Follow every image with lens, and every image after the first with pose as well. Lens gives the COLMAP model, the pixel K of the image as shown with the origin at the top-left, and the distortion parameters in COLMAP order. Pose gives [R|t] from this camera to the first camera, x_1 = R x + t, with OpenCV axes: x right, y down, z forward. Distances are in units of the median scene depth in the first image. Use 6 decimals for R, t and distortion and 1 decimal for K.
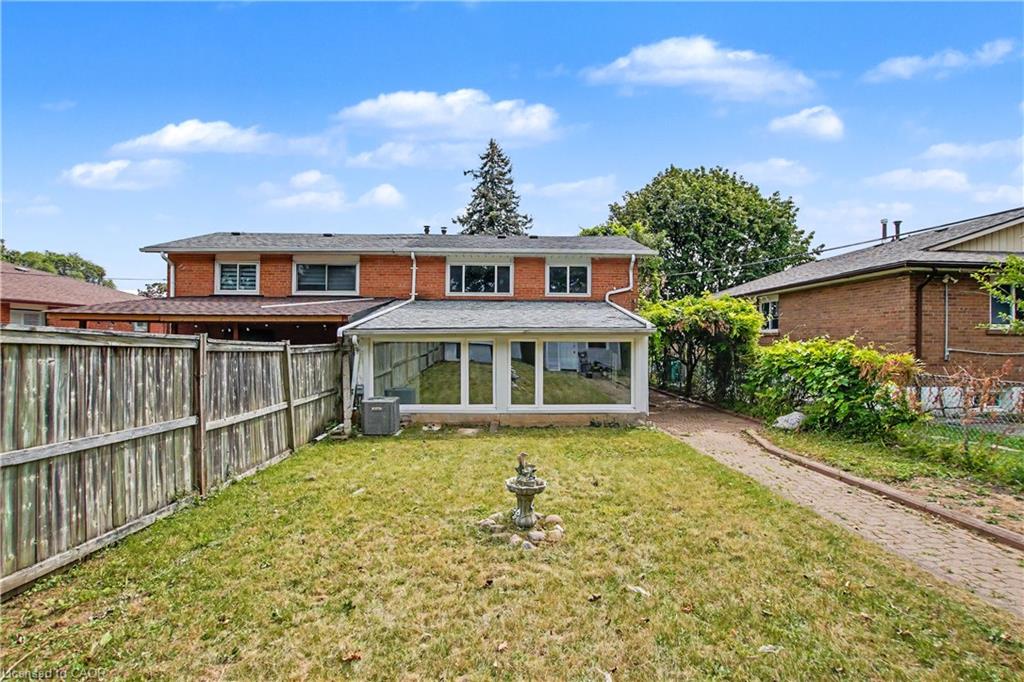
lens RADIAL K [[485.7, 0, 512.0], [0, 485.7, 341.0], [0, 0, 1]] dist [-0.028667, 0.000832]
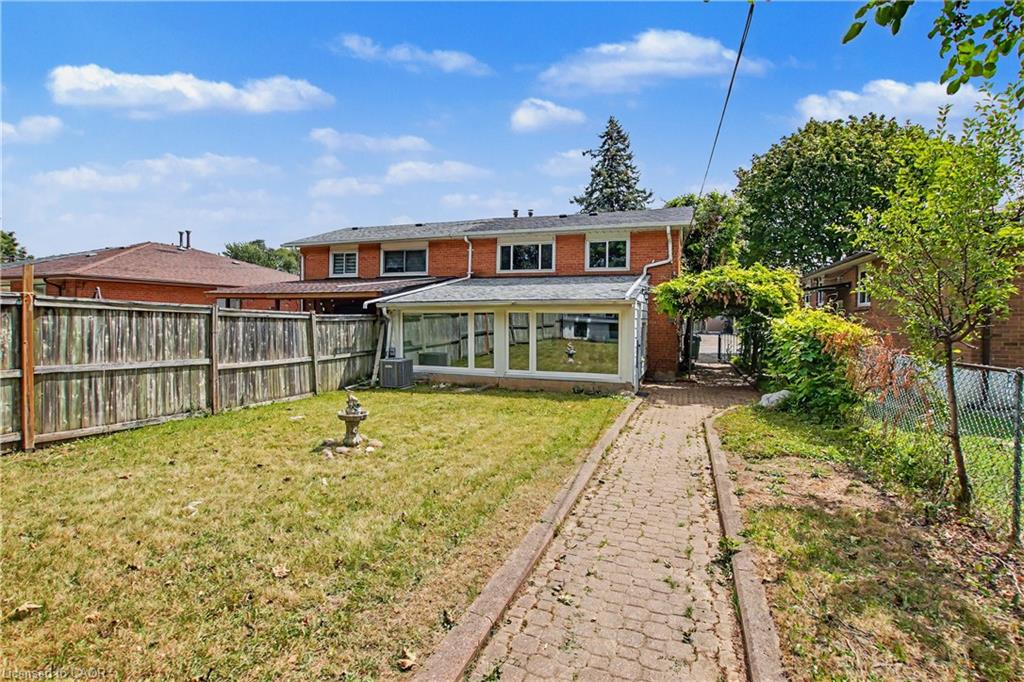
lens RADIAL K [[482.1, 0, 513.5], [0, 482.1, 322.7], [0, 0, 1]] dist [-0.029038, -0.000191]
pose [[0.933351, 0.007819, -0.358879, 0.565949], [-0.004792, 0.999945, 0.009323, 0.018017], [0.358932, -0.006982, 0.933338, -0.044081]]
